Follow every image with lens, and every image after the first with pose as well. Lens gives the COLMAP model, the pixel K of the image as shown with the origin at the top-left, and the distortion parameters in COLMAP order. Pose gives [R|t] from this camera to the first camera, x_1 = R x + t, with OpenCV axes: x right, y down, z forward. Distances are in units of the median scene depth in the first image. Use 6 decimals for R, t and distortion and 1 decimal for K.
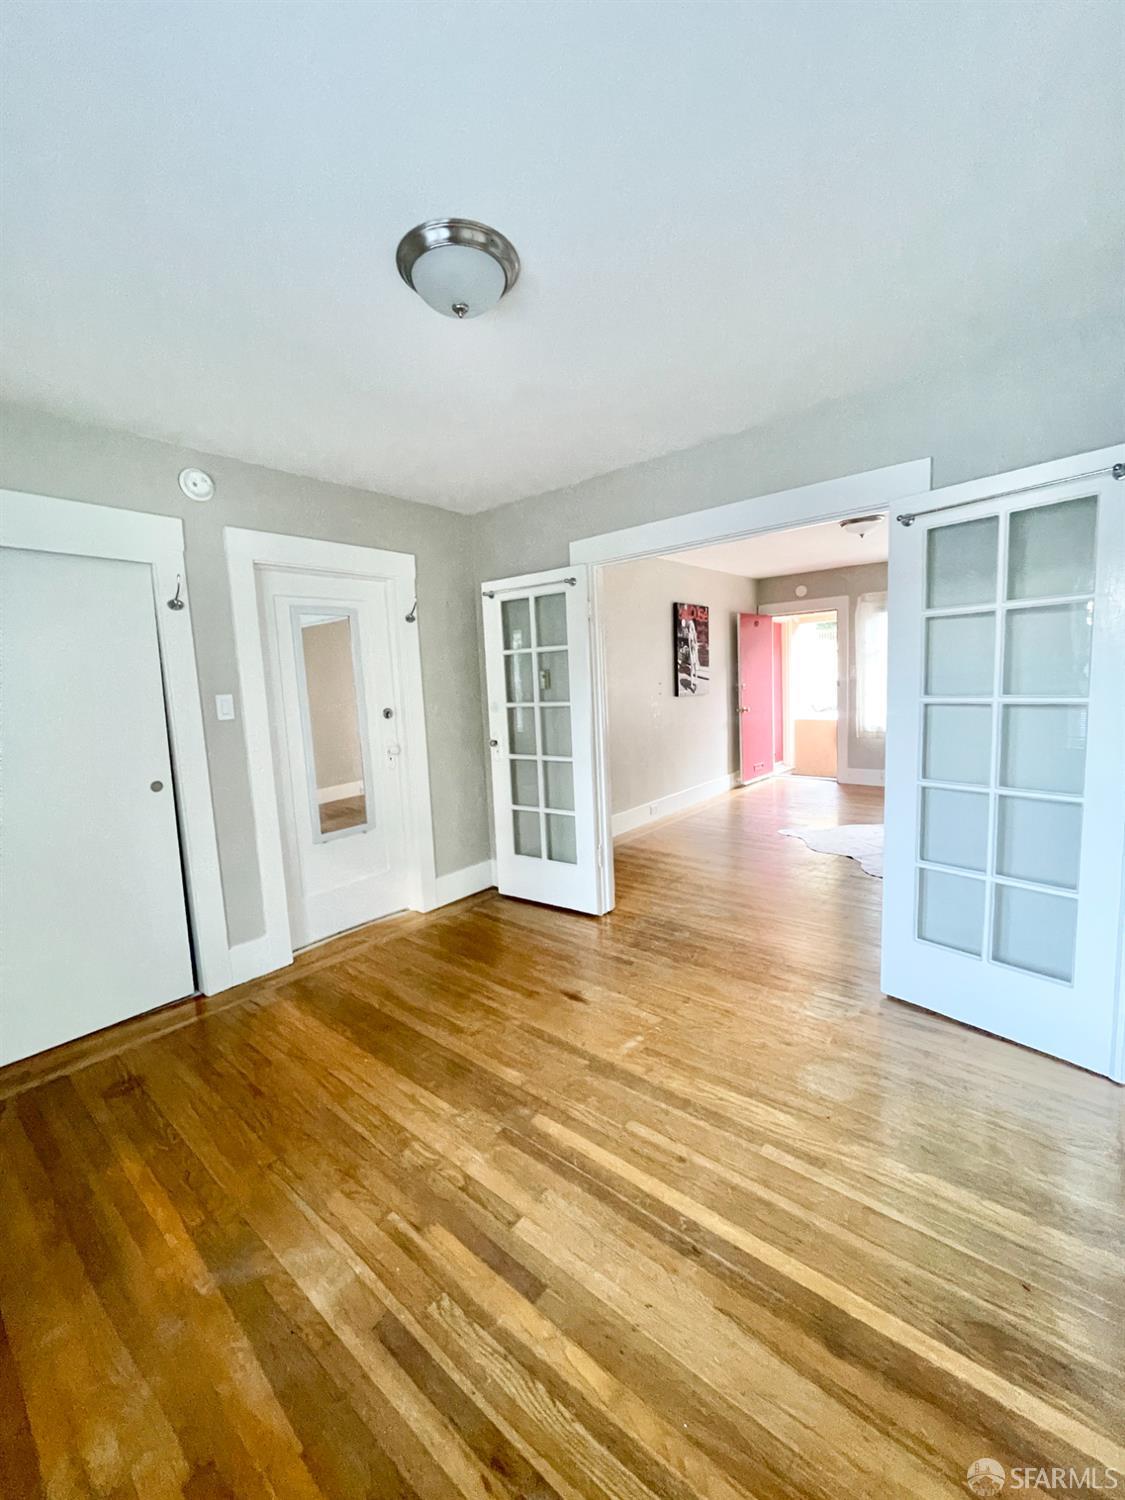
lens RADIAL K [[606.6, 0, 559.4], [0, 606.6, 744.6], [0, 0, 1]] dist [0.001434, 0.000217]
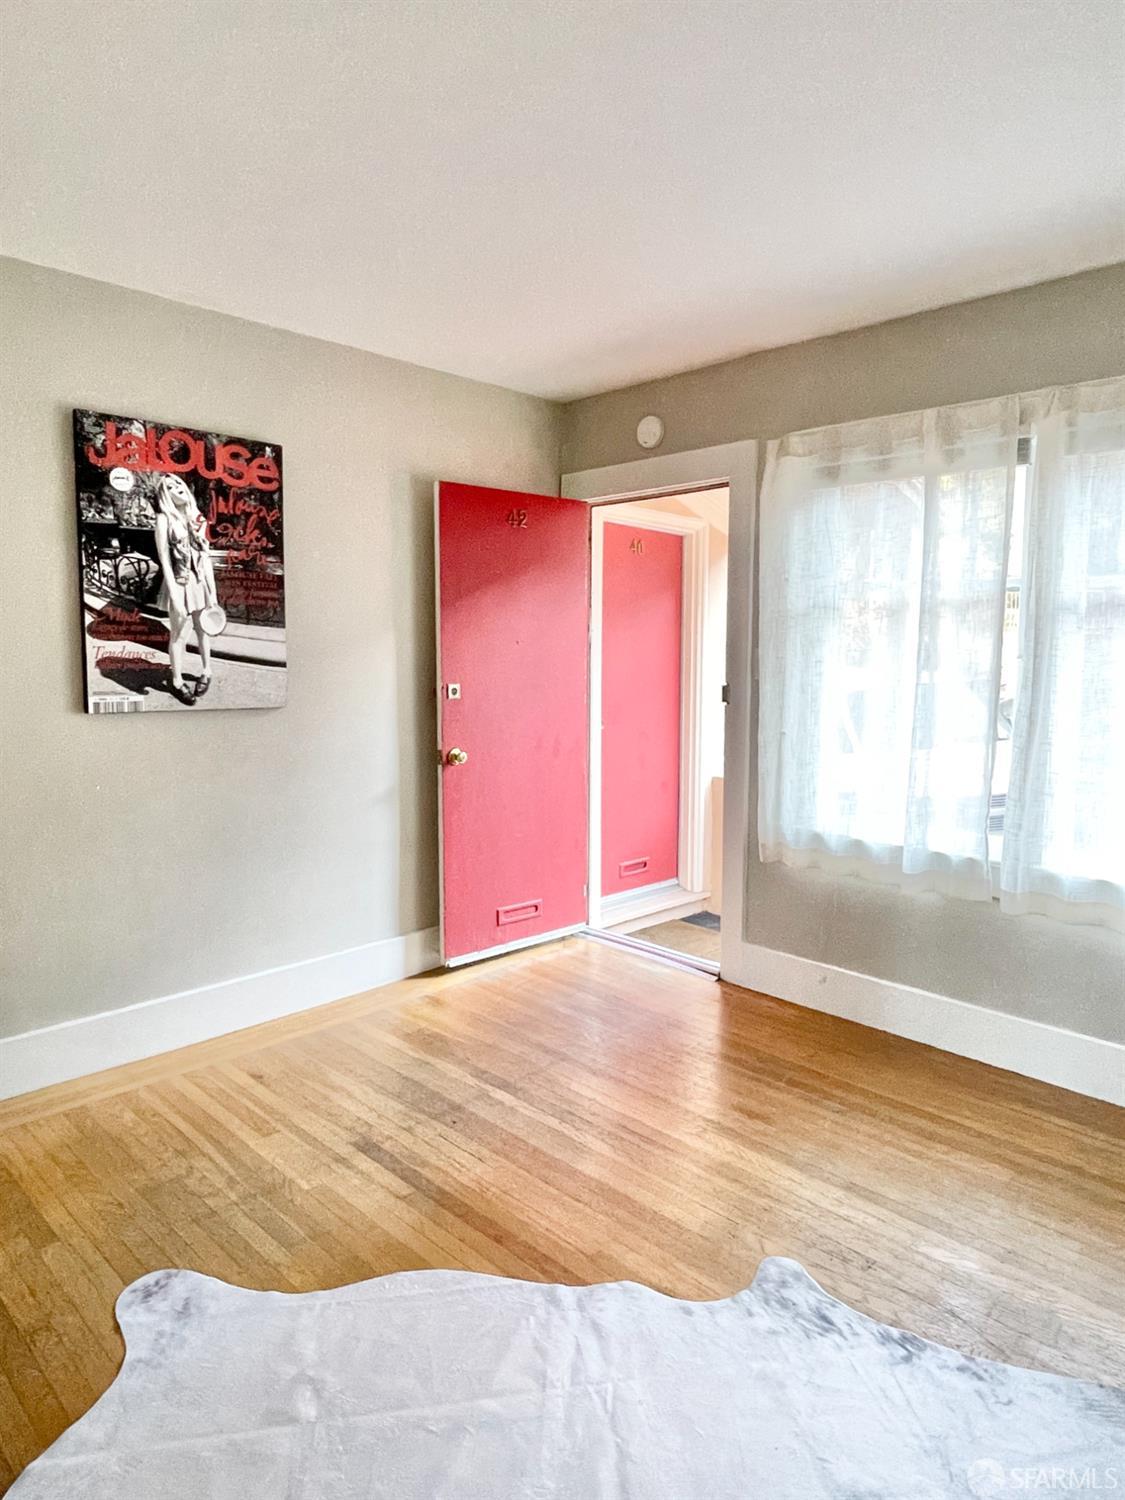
lens RADIAL K [[933.4, 0, 568.4], [0, 933.4, 742.3], [0, 0, 1]] dist [0.005447, -0.005647]
pose [[0.995976, 0.056372, -0.069663, 1.211421], [-0.057468, 0.998252, -0.013830, -0.183159], [0.068762, 0.017777, 0.997475, 1.370727]]
